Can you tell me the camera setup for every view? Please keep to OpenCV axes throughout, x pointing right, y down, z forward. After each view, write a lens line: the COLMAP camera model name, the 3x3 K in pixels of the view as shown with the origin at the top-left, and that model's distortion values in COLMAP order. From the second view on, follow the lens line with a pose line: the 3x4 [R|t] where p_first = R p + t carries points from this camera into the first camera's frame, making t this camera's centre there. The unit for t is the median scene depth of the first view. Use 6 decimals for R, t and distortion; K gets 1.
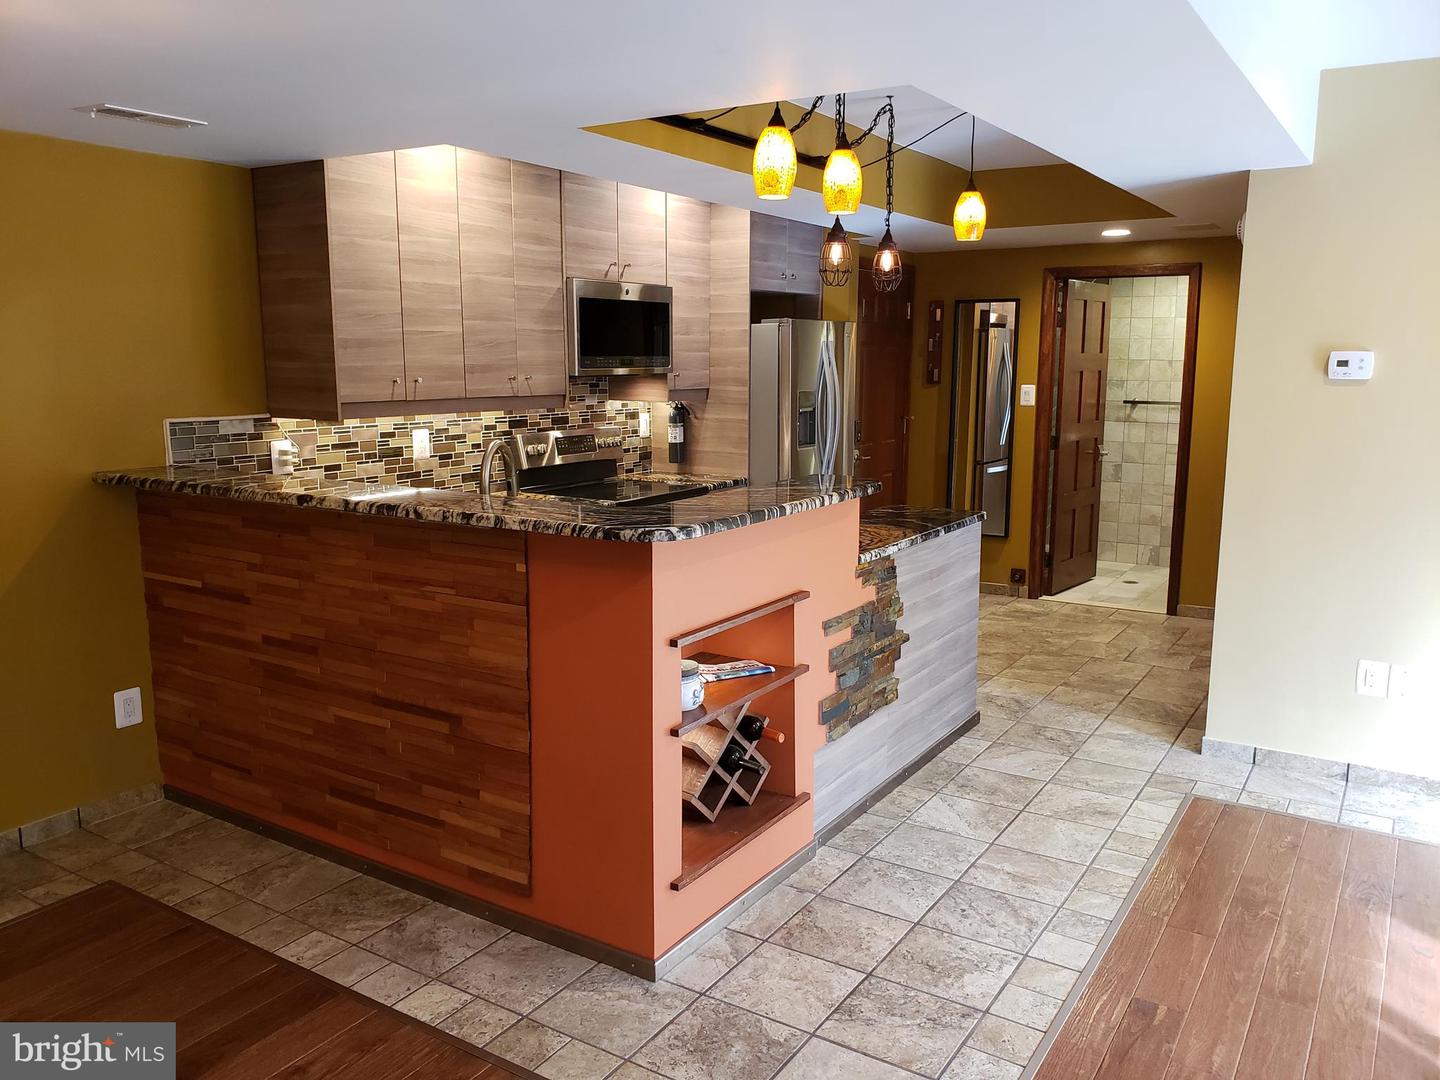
lens RADIAL K [[1109.8, 0, 716.7], [0, 1109.8, 546.7], [0, 0, 1]] dist [0.058002, -0.043948]
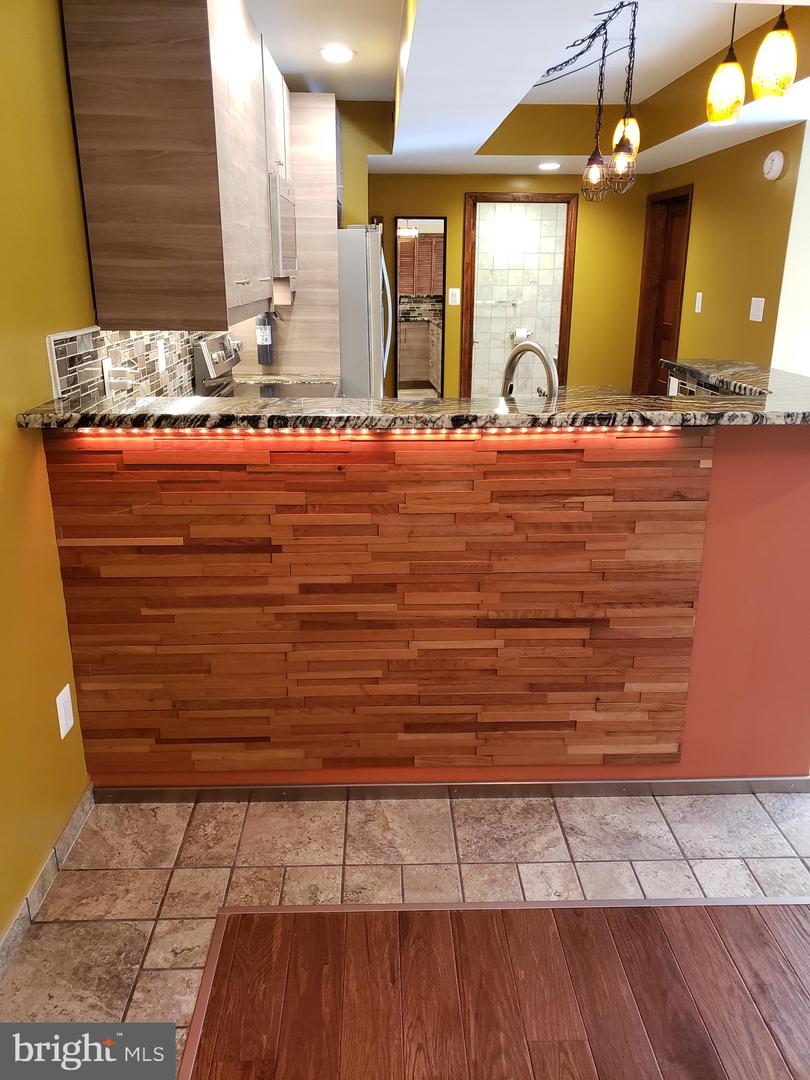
lens RADIAL K [[832.3, 0, 405.6], [0, 832.3, 541.5], [0, 0, 1]] dist [0.058002, -0.043948]
pose [[0.820199, -0.176275, 0.544242, -0.623693], [0.096477, 0.980339, 0.172127, -0.052325], [-0.563884, -0.088671, 0.821080, 0.385032]]
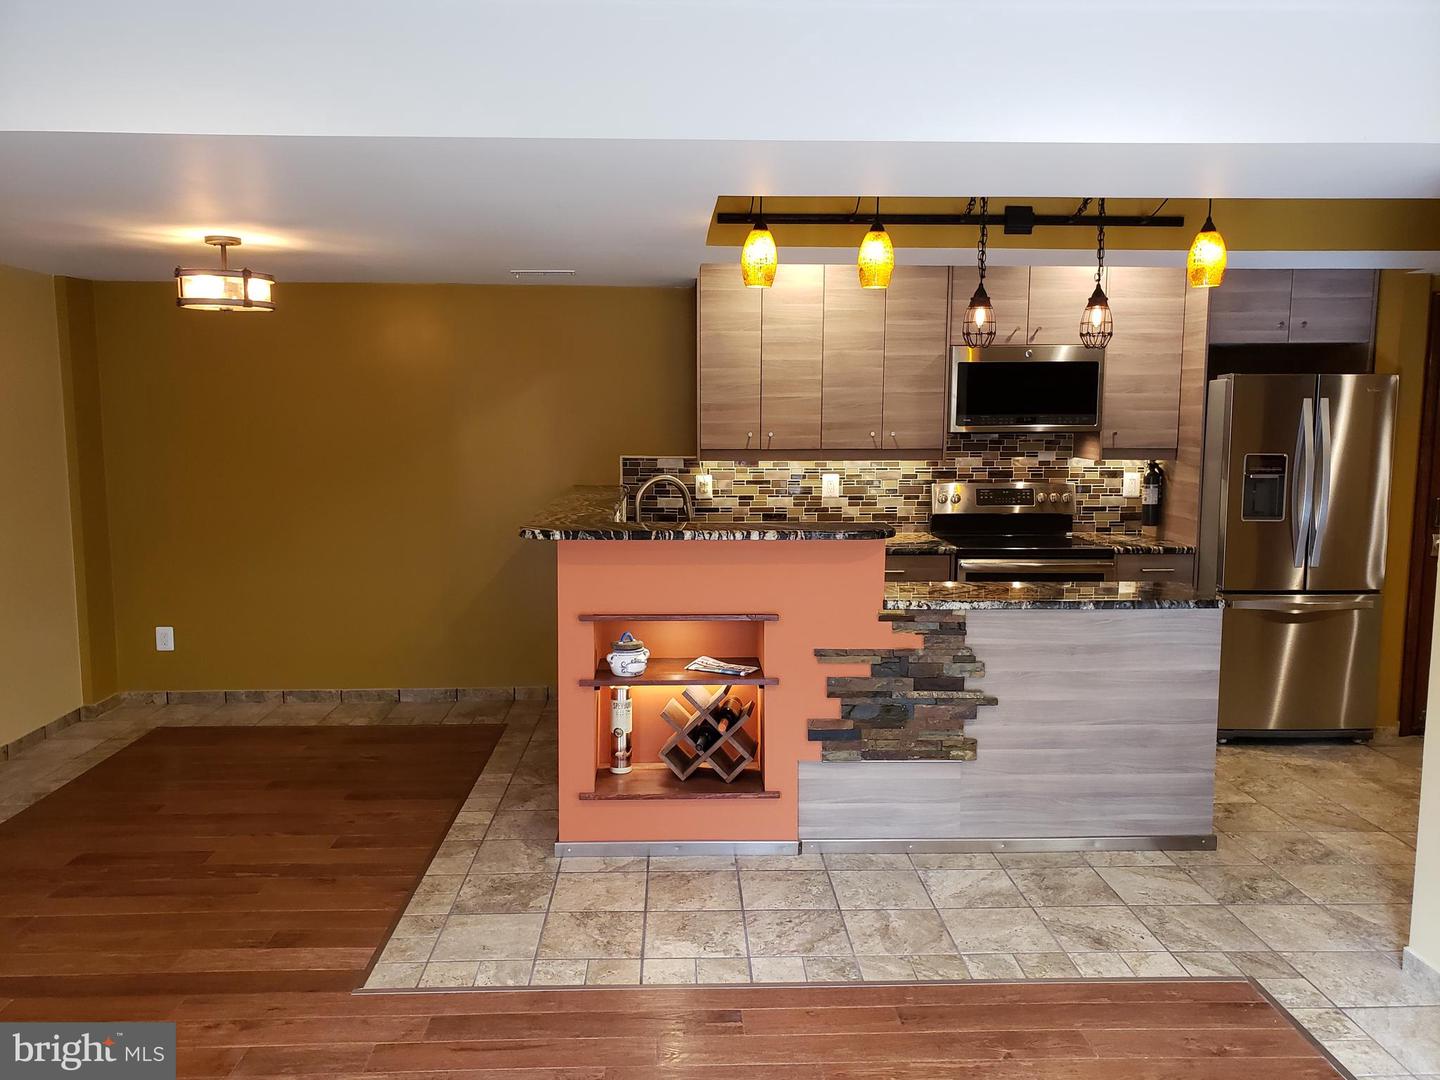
lens RADIAL K [[1109.8, 0, 715.7], [0, 1109.8, 550.5], [0, 0, 1]] dist [0.058002, -0.043948]
pose [[0.570236, 0.101399, -0.815199, 0.846836], [-0.141498, 0.989645, 0.024119, -0.039367], [0.809203, 0.101595, 0.578679, 0.228096]]
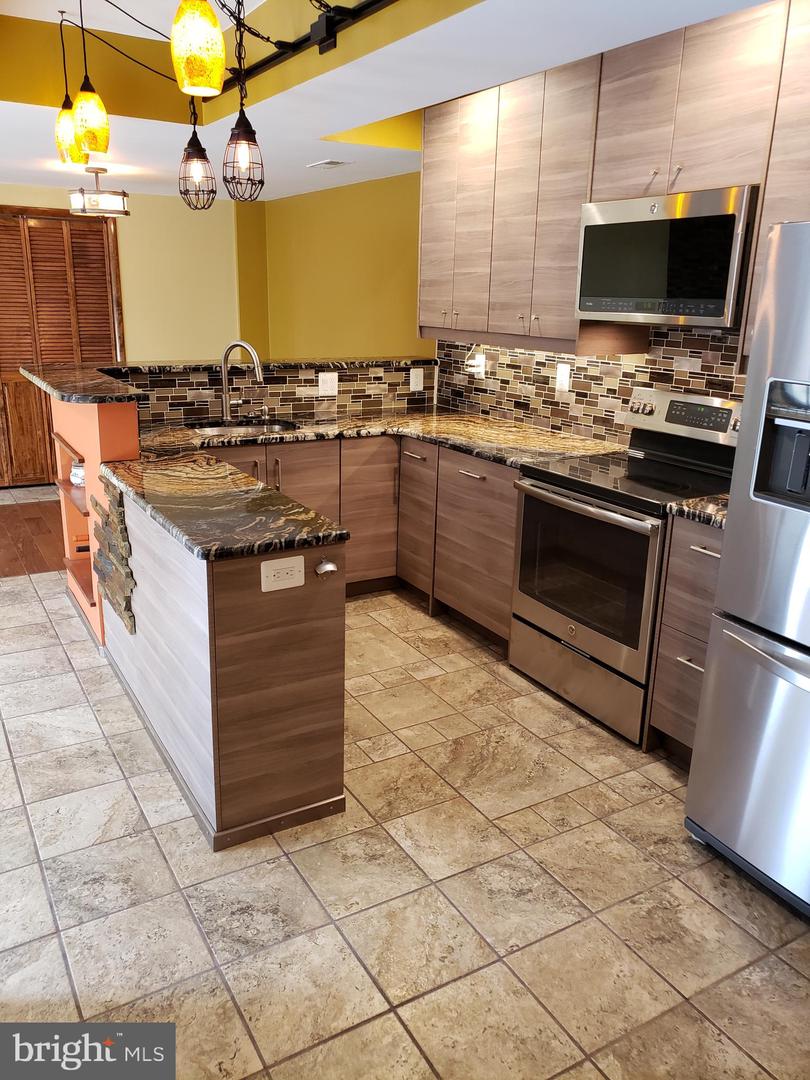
lens RADIAL K [[832.3, 0, 395.5], [0, 832.3, 540.9], [0, 0, 1]] dist [0.058002, -0.043948]
pose [[-0.454035, 0.246585, -0.856182, 0.707161], [-0.175575, 0.917336, 0.357306, -0.263106], [0.873513, 0.312554, -0.373209, 1.512541]]
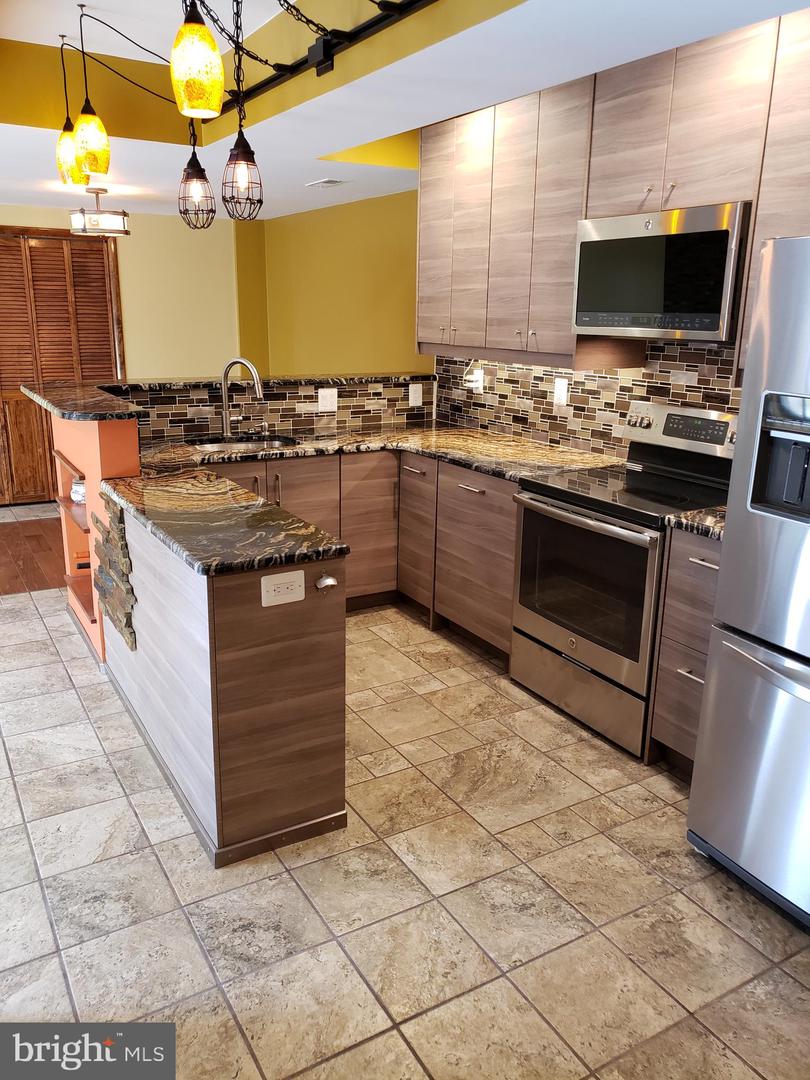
lens RADIAL K [[832.3, 0, 398.2], [0, 832.3, 540.2], [0, 0, 1]] dist [0.058002, -0.043948]
pose [[-0.450360, 0.233759, -0.861703, 0.709143], [-0.169483, 0.925189, 0.339560, -0.263436], [0.876613, 0.298969, -0.377050, 1.514503]]
